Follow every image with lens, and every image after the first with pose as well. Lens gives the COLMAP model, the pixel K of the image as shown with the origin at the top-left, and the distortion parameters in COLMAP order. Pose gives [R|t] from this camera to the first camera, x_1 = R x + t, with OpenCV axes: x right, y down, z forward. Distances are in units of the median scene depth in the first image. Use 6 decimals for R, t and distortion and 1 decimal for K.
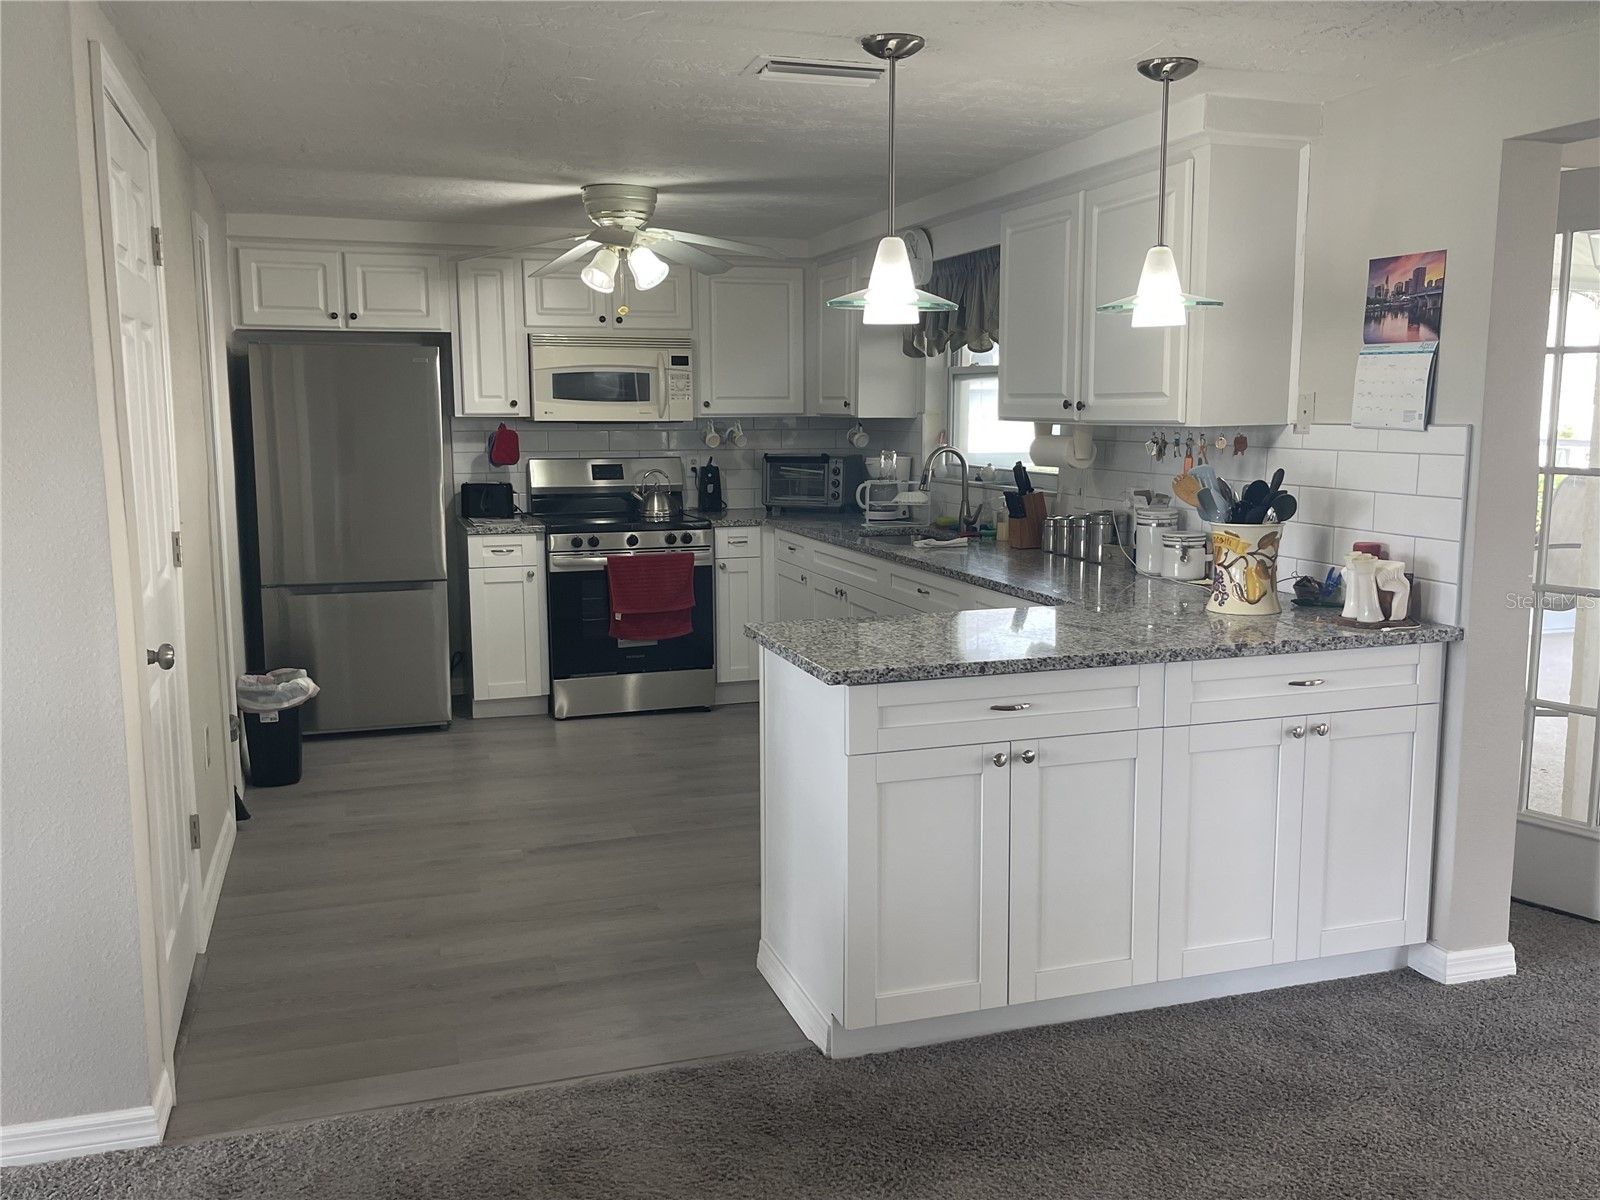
lens RADIAL K [[1363.9, 0, 800.2], [0, 1363.9, 596.3], [0, 0, 1]] dist [0.052726, -0.011964]
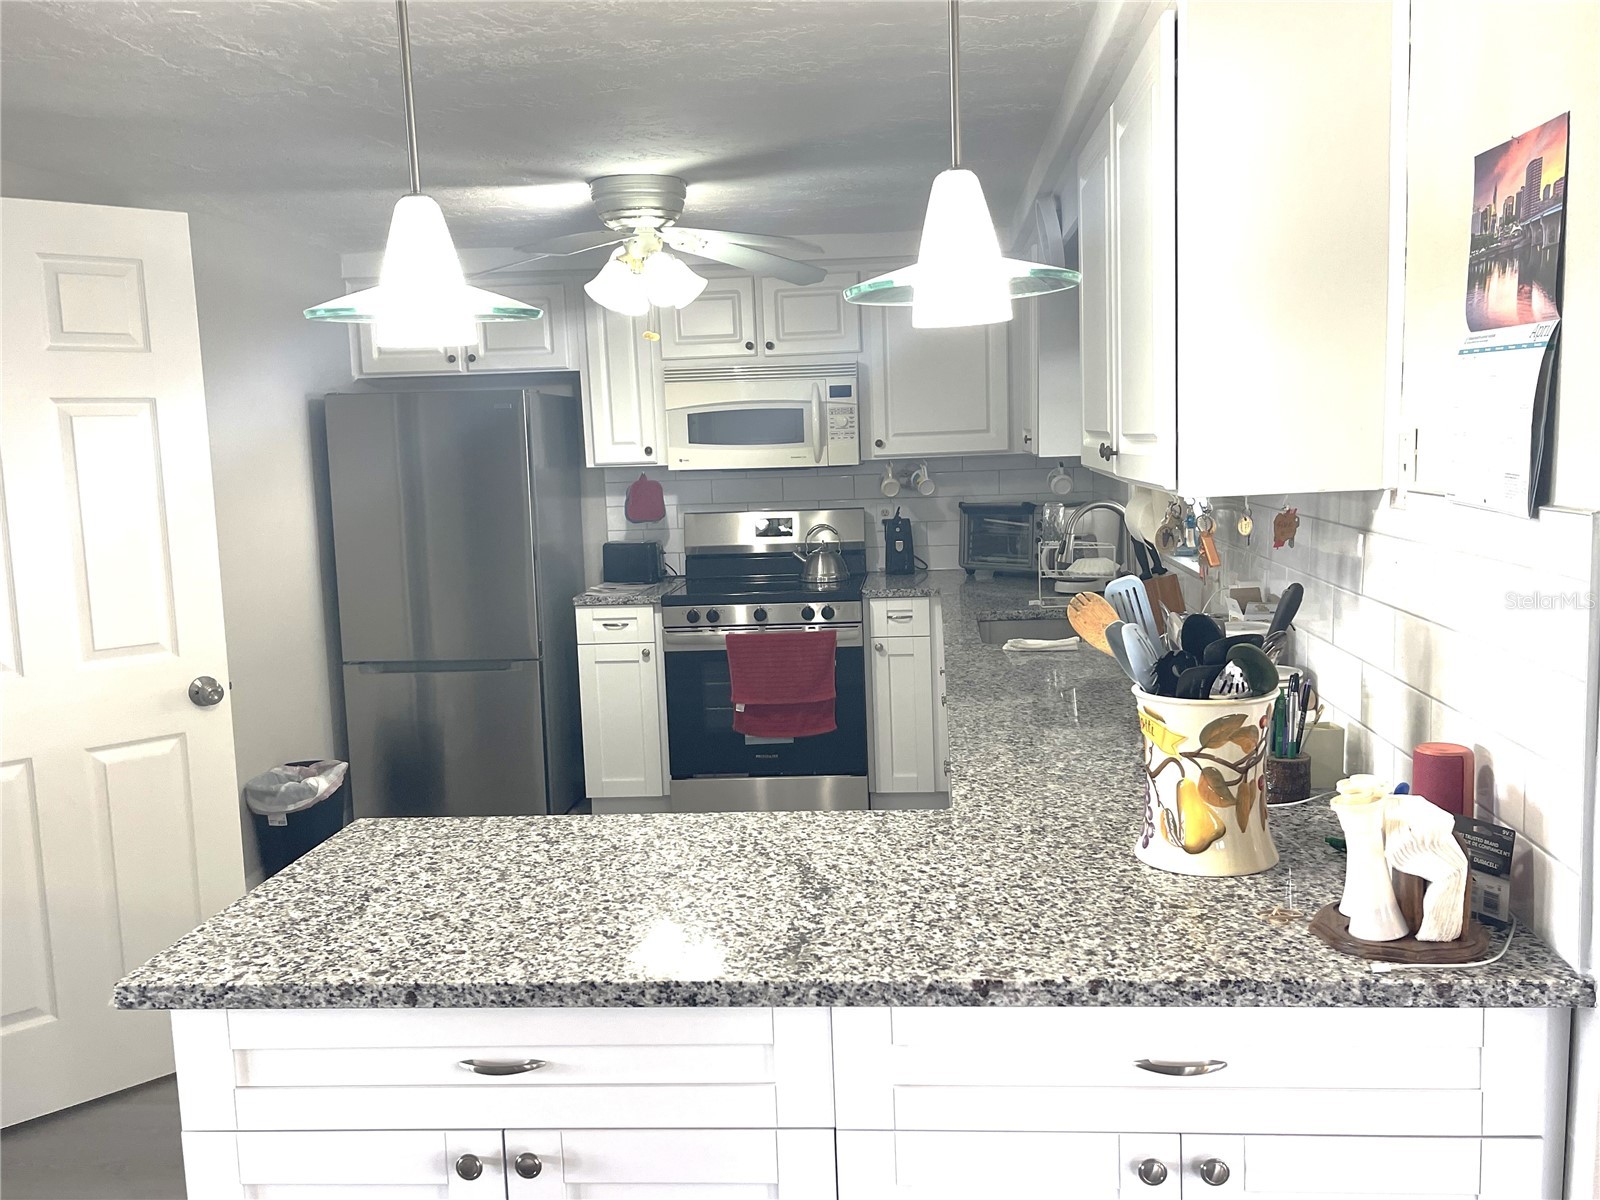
lens RADIAL K [[1363.9, 0, 802.5], [0, 1363.9, 602.6], [0, 0, 1]] dist [0.052726, -0.011964]
pose [[0.920593, 0.018879, -0.390066, 0.355173], [-0.022284, 0.999743, -0.004204, -0.074245], [0.389886, 0.012563, 0.920777, 0.425279]]
